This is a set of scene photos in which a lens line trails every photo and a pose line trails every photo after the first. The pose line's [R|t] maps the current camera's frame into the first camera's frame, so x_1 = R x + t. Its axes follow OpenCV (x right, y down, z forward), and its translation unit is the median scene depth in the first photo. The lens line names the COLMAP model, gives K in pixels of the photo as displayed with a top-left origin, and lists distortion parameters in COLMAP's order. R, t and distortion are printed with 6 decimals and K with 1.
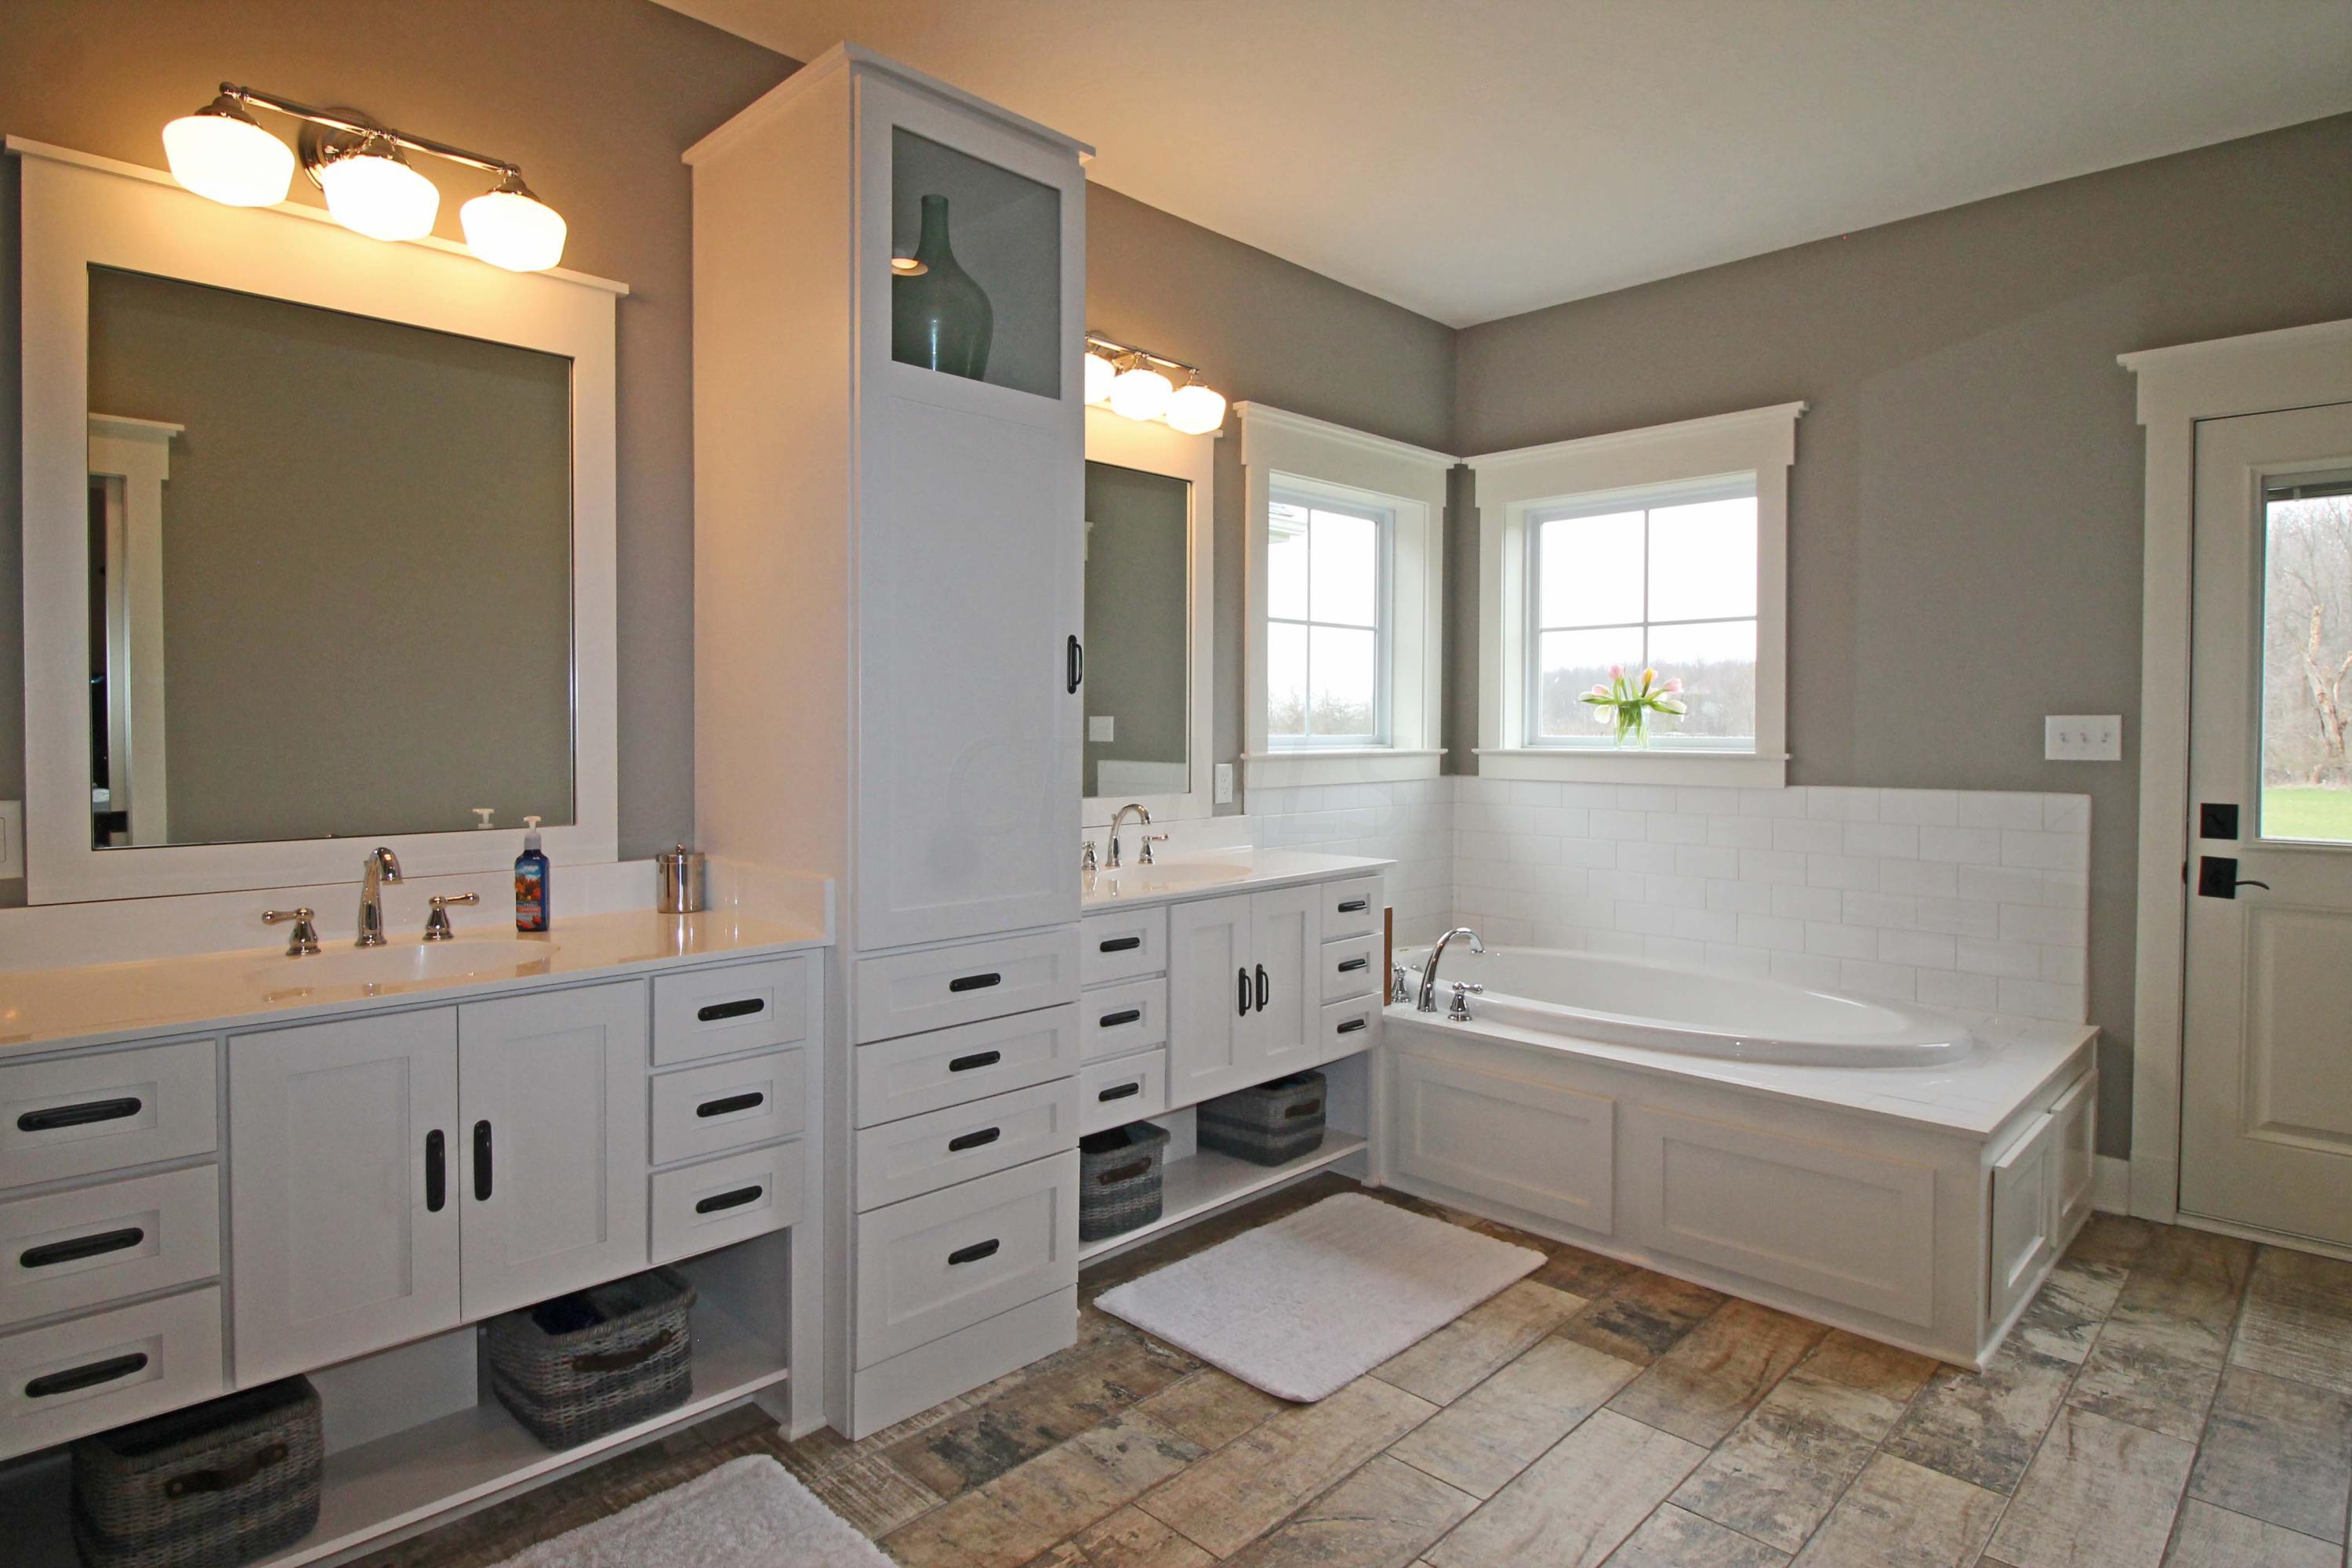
lens RADIAL K [[1274.5, 0, 1168.5], [0, 1274.5, 732.9], [0, 0, 1]] dist [0.005855, -0.013515]
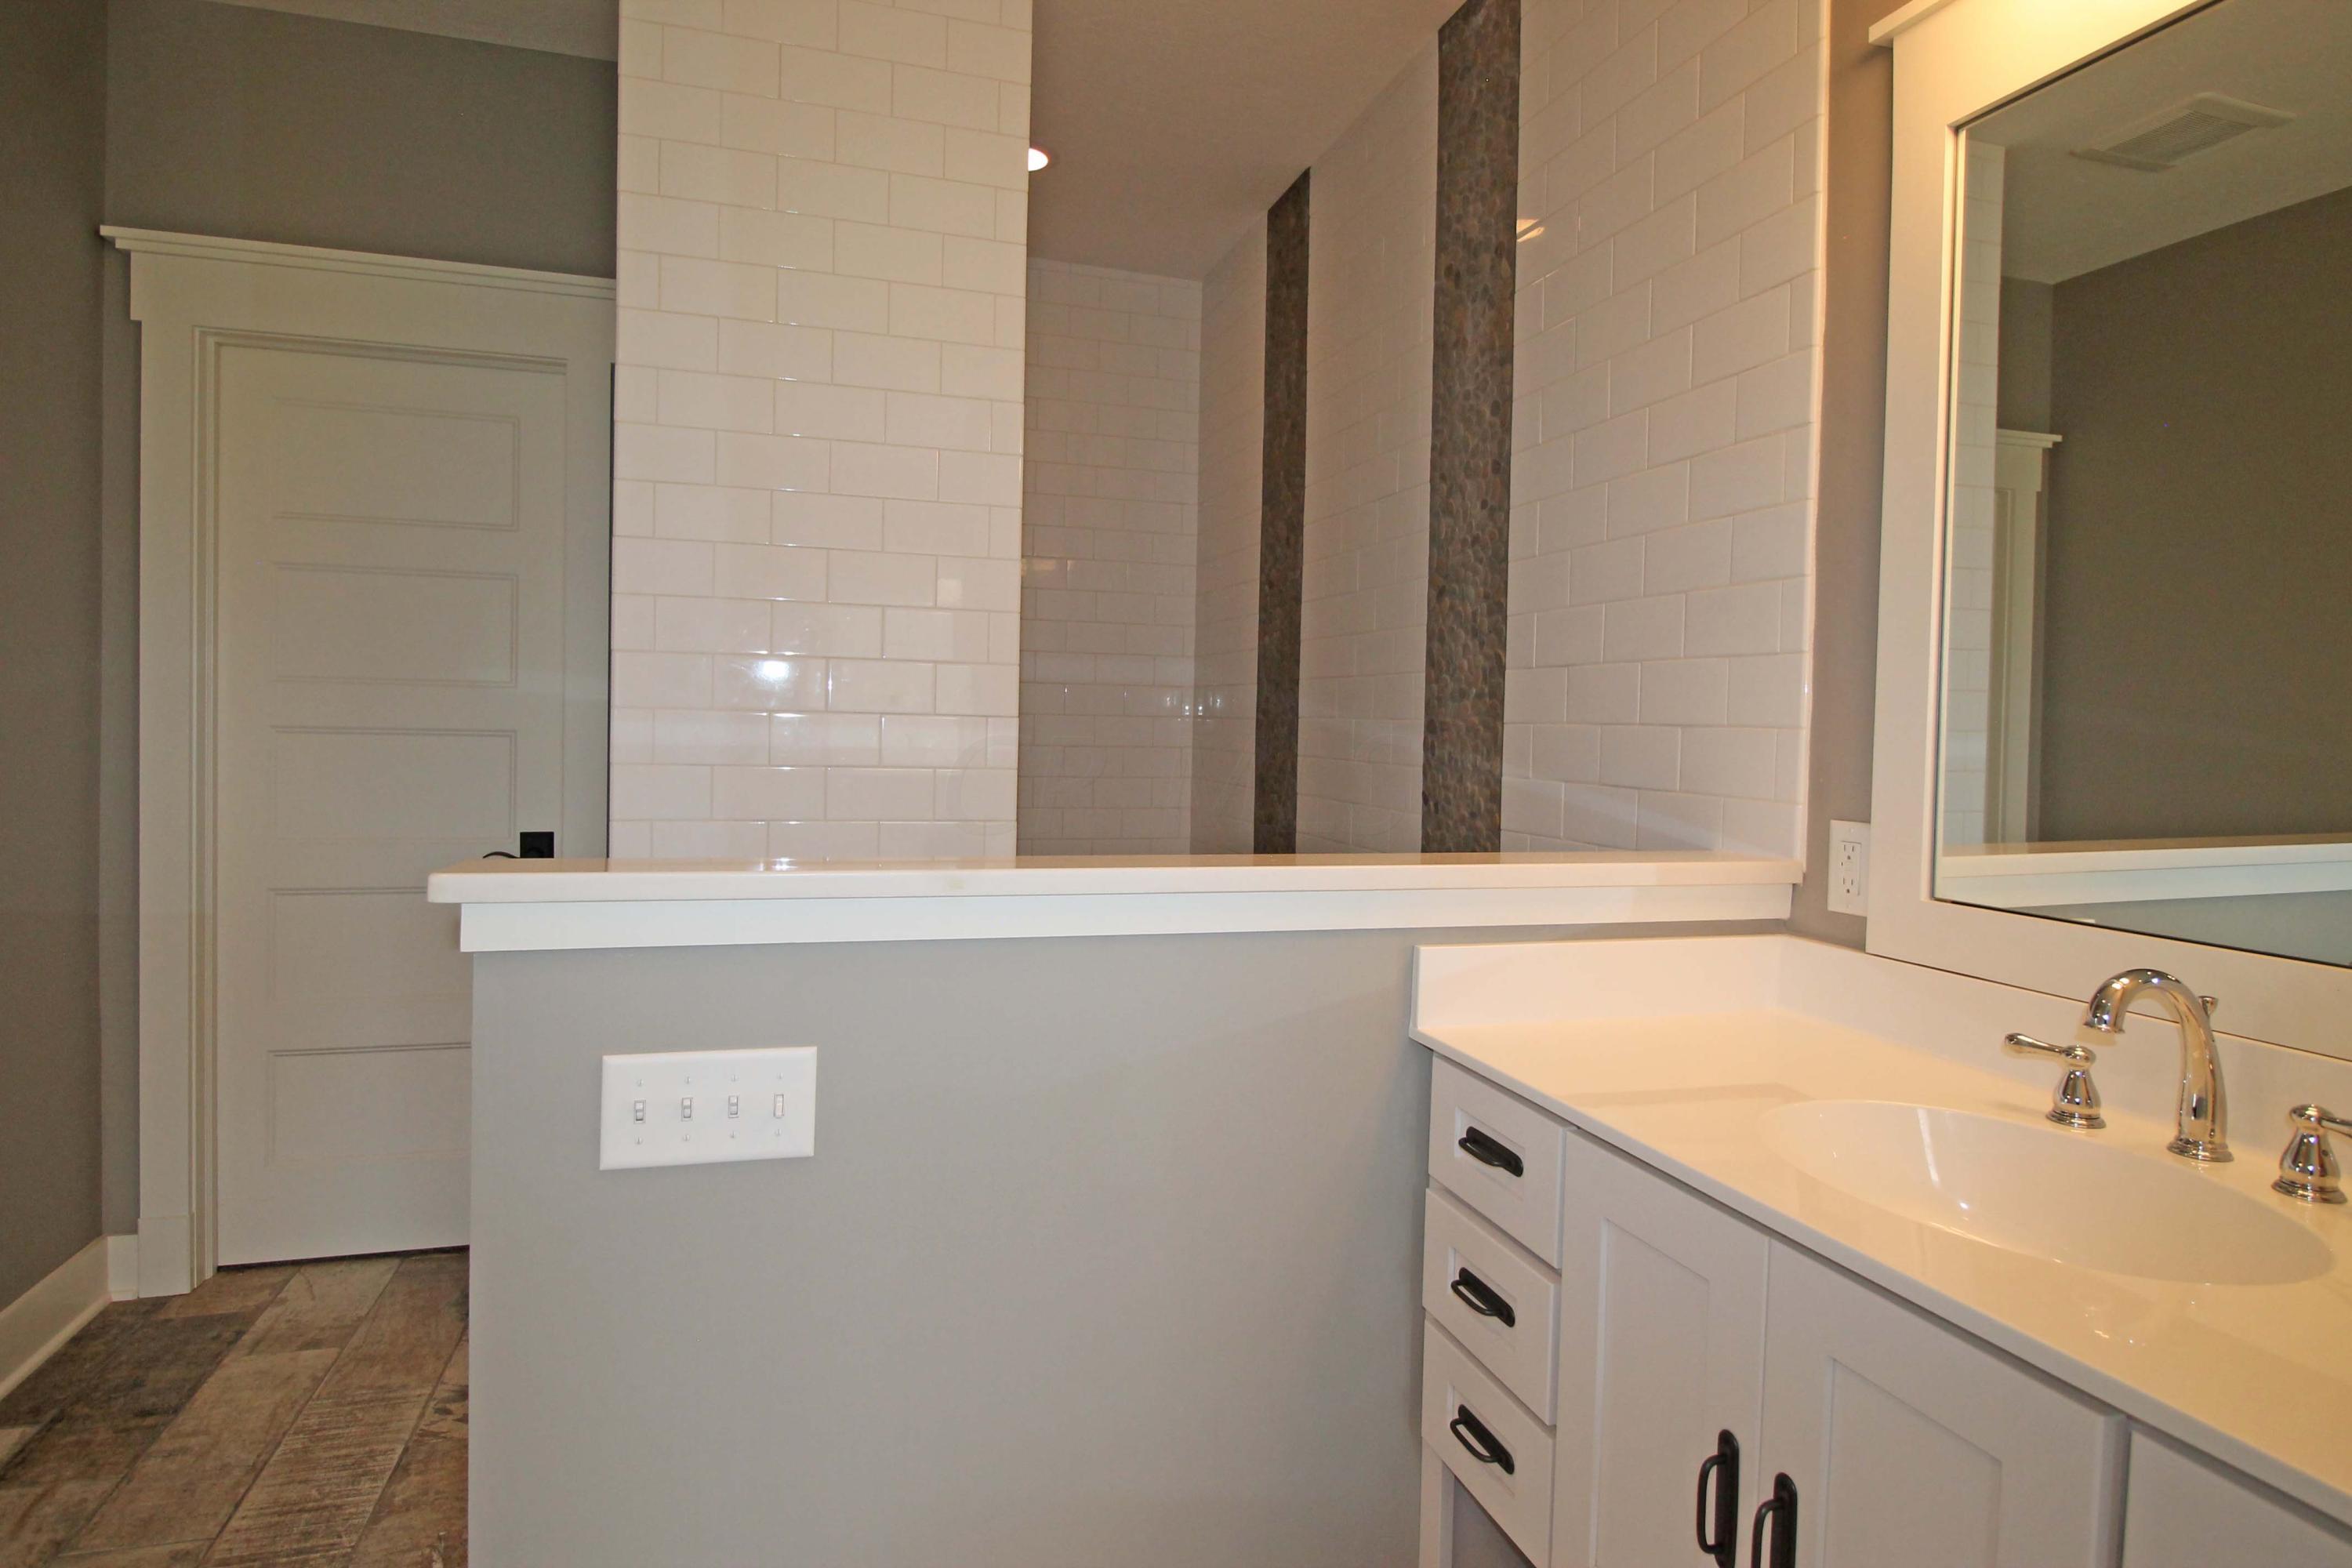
lens RADIAL K [[1274.5, 0, 1172.3], [0, 1274.5, 784.3], [0, 0, 1]] dist [0.005855, -0.013515]
pose [[-0.473205, 0.026062, -0.880567, 0.026700], [-0.040528, 0.997860, 0.051312, 0.004002], [0.880020, 0.059968, -0.471136, 0.842138]]
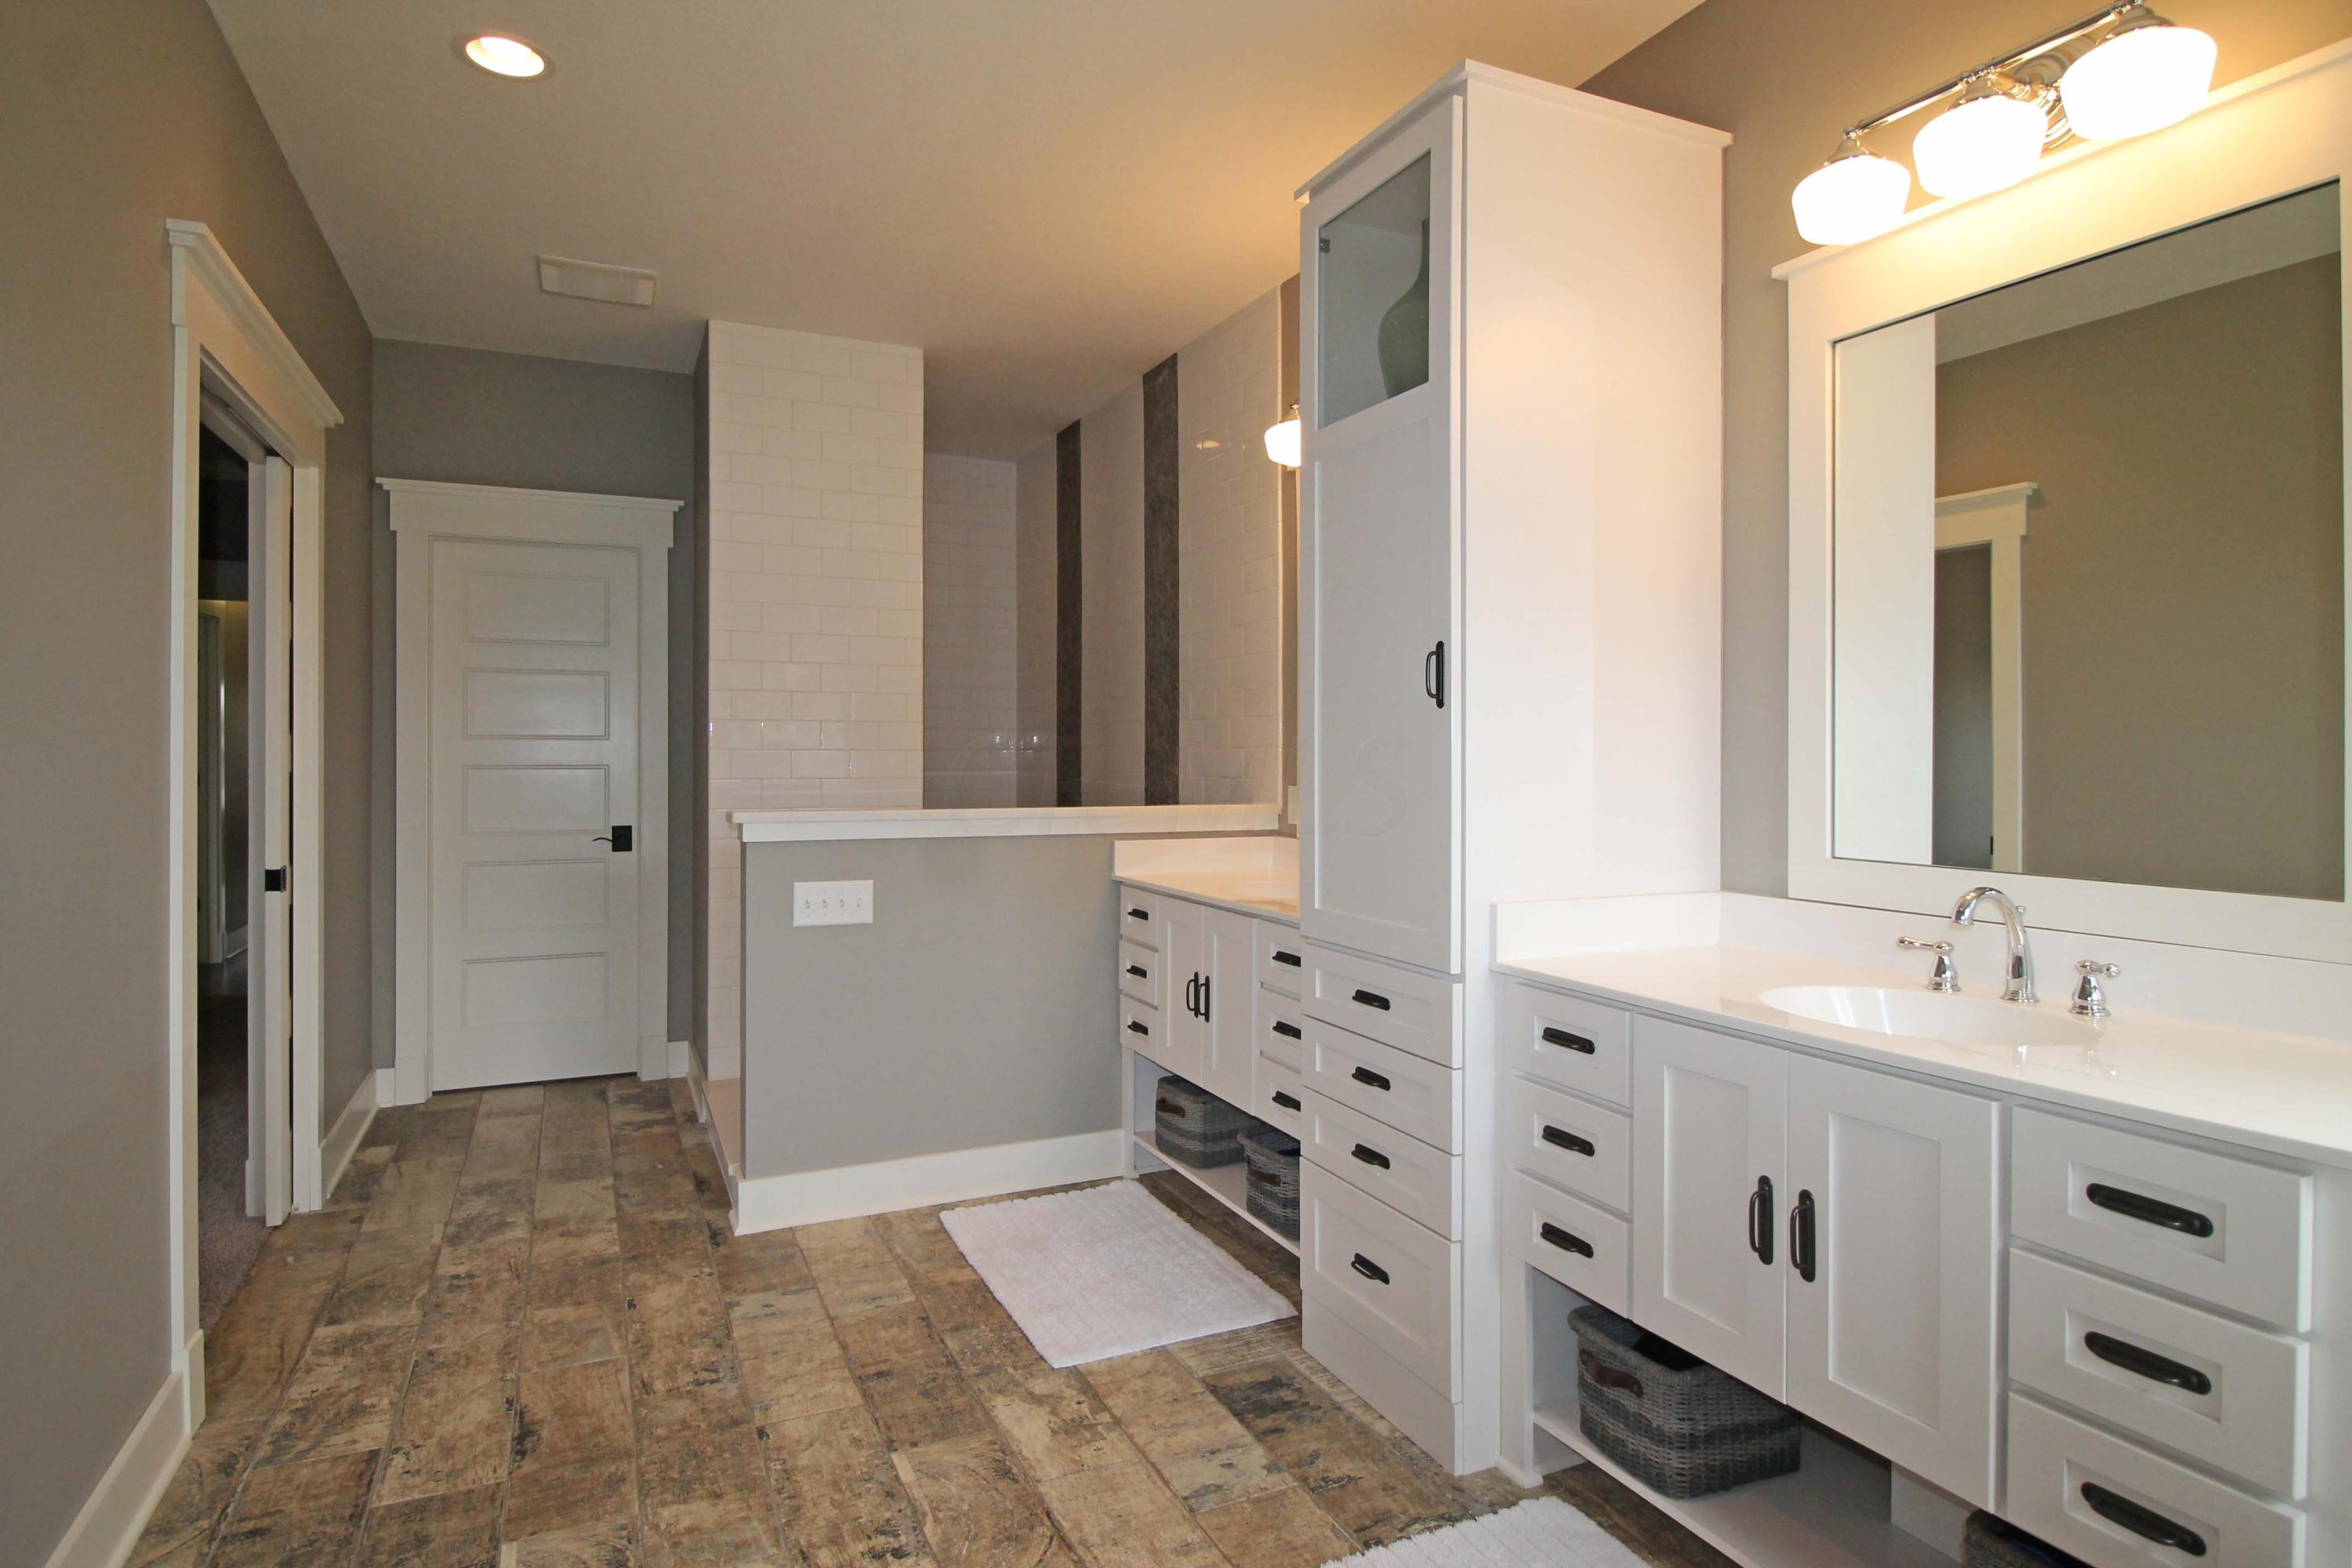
lens RADIAL K [[1274.5, 0, 1175.8], [0, 1274.5, 786.2], [0, 0, 1]] dist [0.005855, -0.013515]
pose [[-0.344960, 0.014317, -0.938508, 0.902031], [-0.020030, 0.999544, 0.022610, 0.010621], [0.938404, 0.026598, -0.344516, 1.290596]]
